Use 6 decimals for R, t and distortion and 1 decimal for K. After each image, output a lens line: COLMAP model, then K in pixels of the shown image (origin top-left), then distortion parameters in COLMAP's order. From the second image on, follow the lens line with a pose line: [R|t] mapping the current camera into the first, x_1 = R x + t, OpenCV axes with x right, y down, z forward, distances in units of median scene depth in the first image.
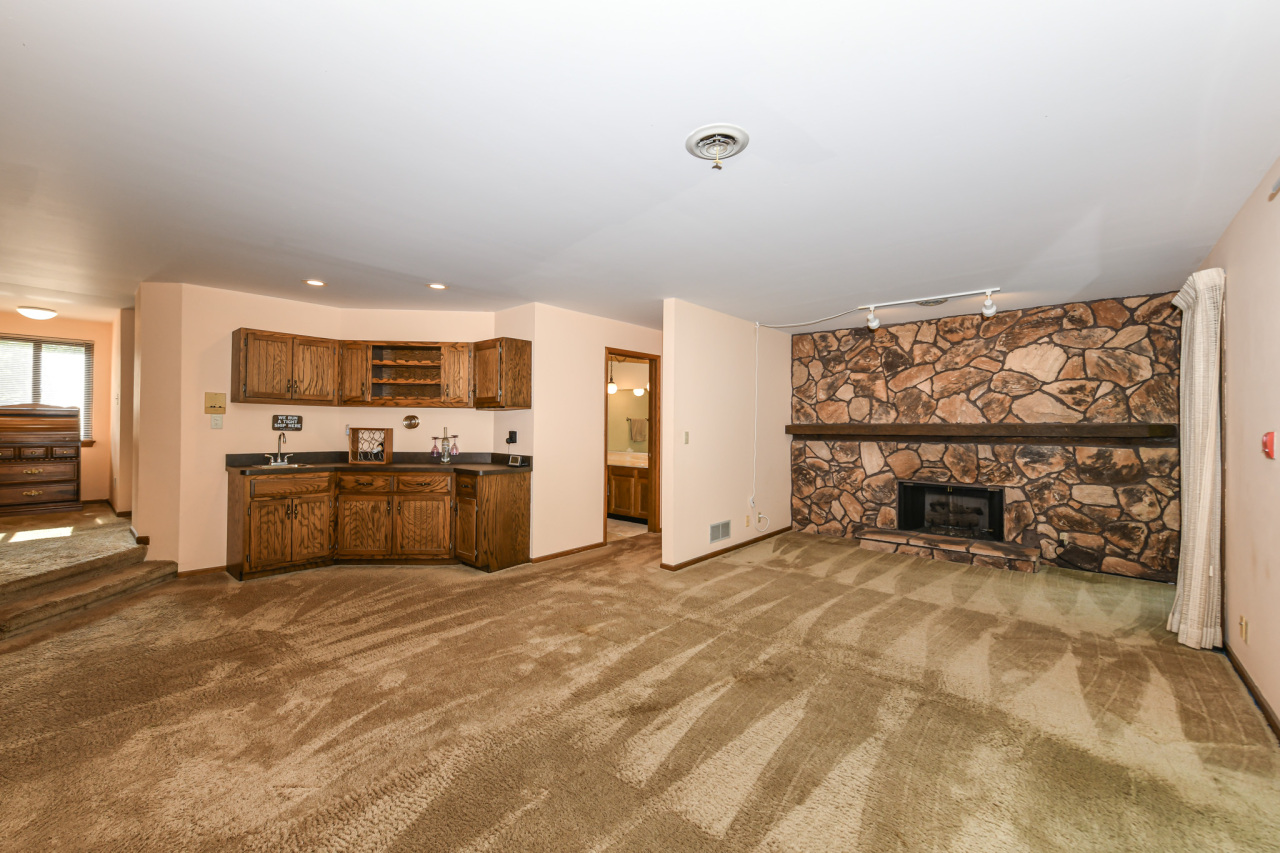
lens RADIAL K [[511.8, 0, 634.7], [0, 511.8, 424.9], [0, 0, 1]] dist [-0.007412, -0.000756]
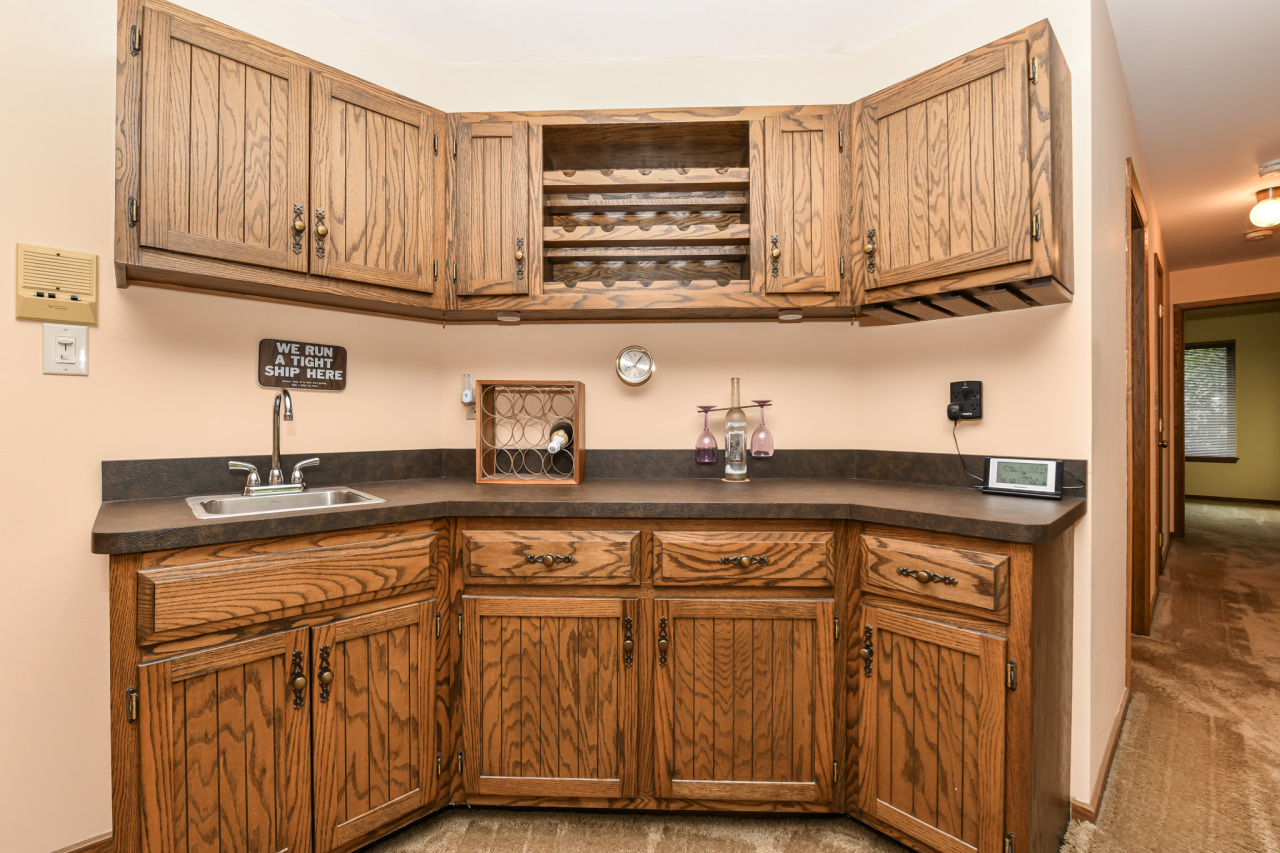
lens RADIAL K [[552.0, 0, 637.9], [0, 552.0, 421.0], [0, 0, 1]] dist [-0.003830, 0.000075]
pose [[0.994655, -0.011762, -0.102586, -0.419720], [0.012579, 0.999894, 0.007322, 0.032581], [0.102489, -0.008573, 0.994697, 0.652587]]
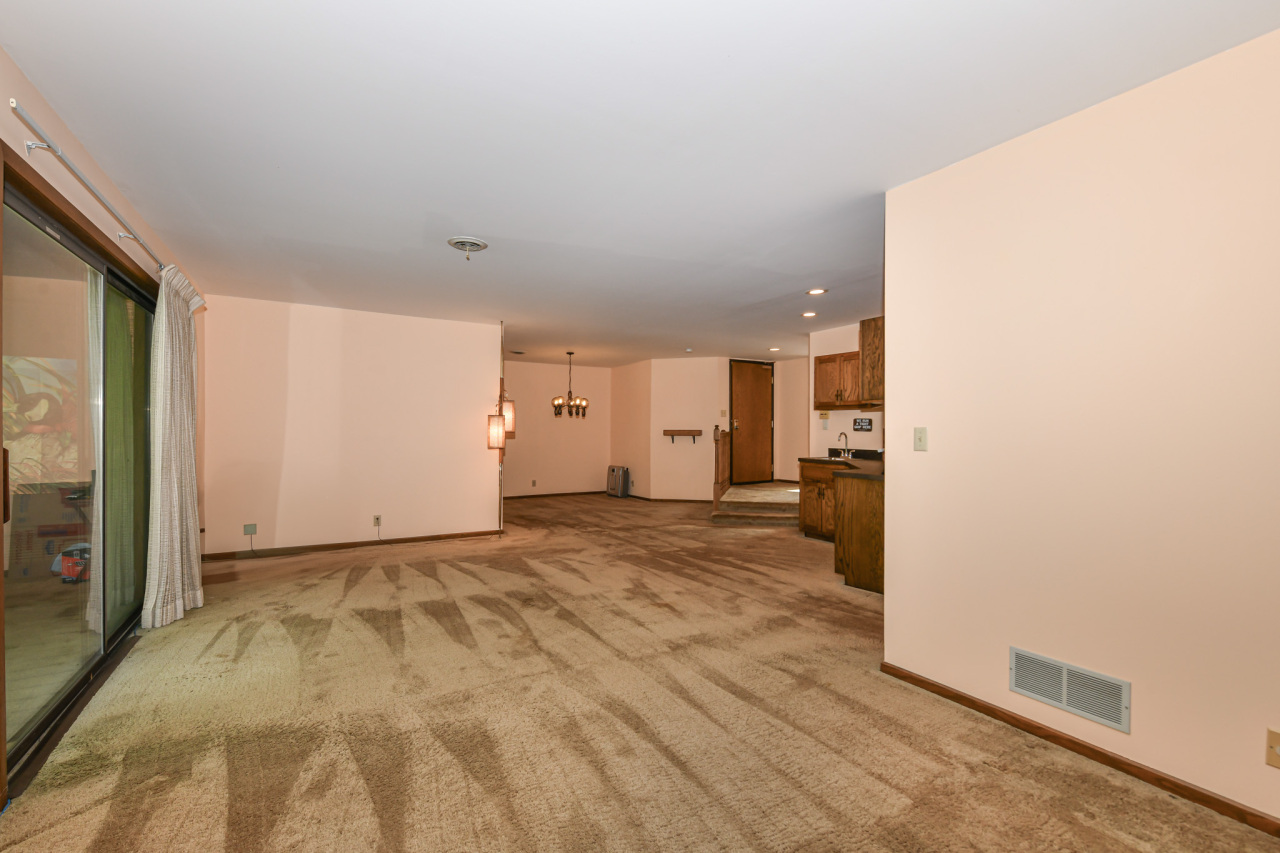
lens RADIAL K [[552.0, 0, 639.0], [0, 552.0, 434.3], [0, 0, 1]] dist [-0.003830, 0.000075]
pose [[-0.309816, -0.002564, -0.950793, 0.709382], [-0.000416, 0.999997, -0.002561, 0.021998], [0.950797, -0.000398, -0.309816, 0.886844]]
